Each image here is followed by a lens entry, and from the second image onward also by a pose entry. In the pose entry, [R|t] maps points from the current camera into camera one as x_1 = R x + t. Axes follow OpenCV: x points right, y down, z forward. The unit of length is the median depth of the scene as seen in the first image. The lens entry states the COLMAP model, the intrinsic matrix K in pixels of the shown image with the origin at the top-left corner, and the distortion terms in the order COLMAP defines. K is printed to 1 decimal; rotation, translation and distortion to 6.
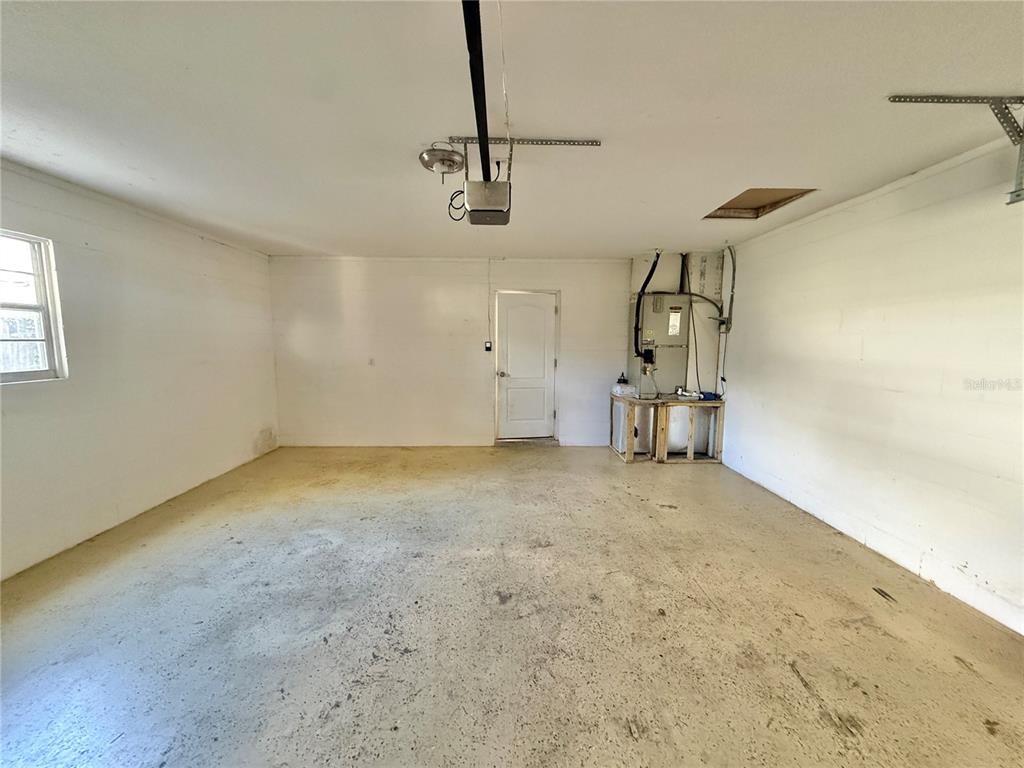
lens RADIAL K [[406.8, 0, 514.0], [0, 406.8, 382.8], [0, 0, 1]] dist [0.000454, -0.000078]
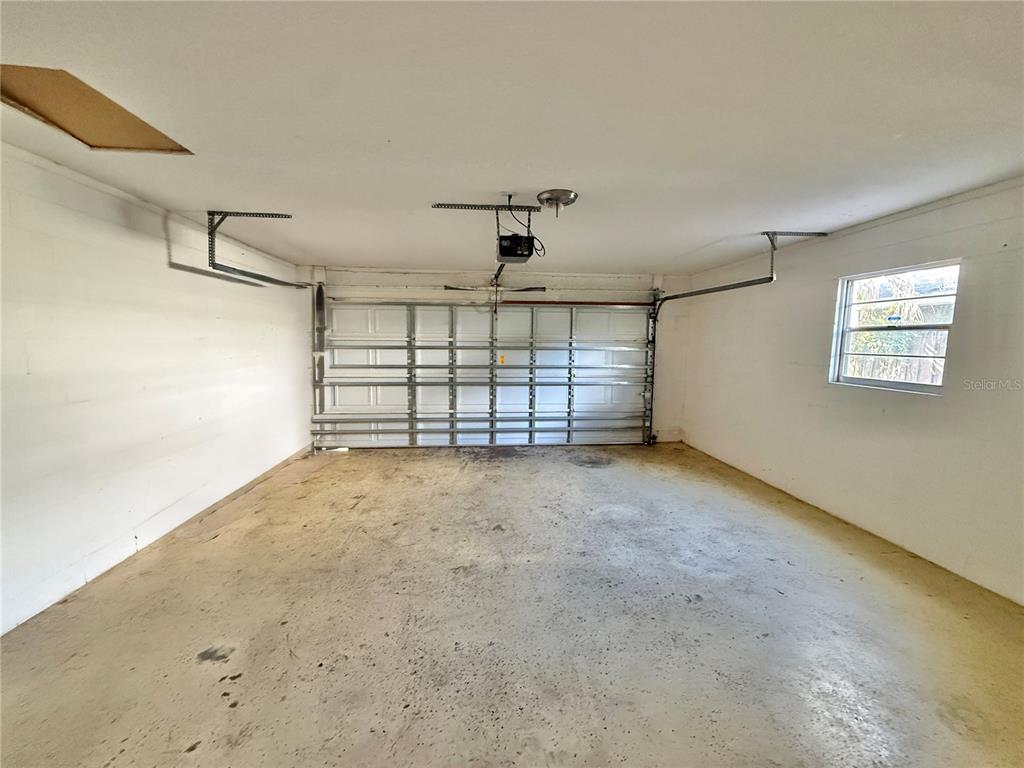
lens RADIAL K [[406.8, 0, 512.8], [0, 406.8, 384.5], [0, 0, 1]] dist [0.000454, -0.000078]
pose [[-0.997580, -0.006886, -0.069188, 0.024428], [-0.021404, 0.977174, 0.211361, -0.240011], [0.066153, 0.212331, -0.974956, 2.011705]]
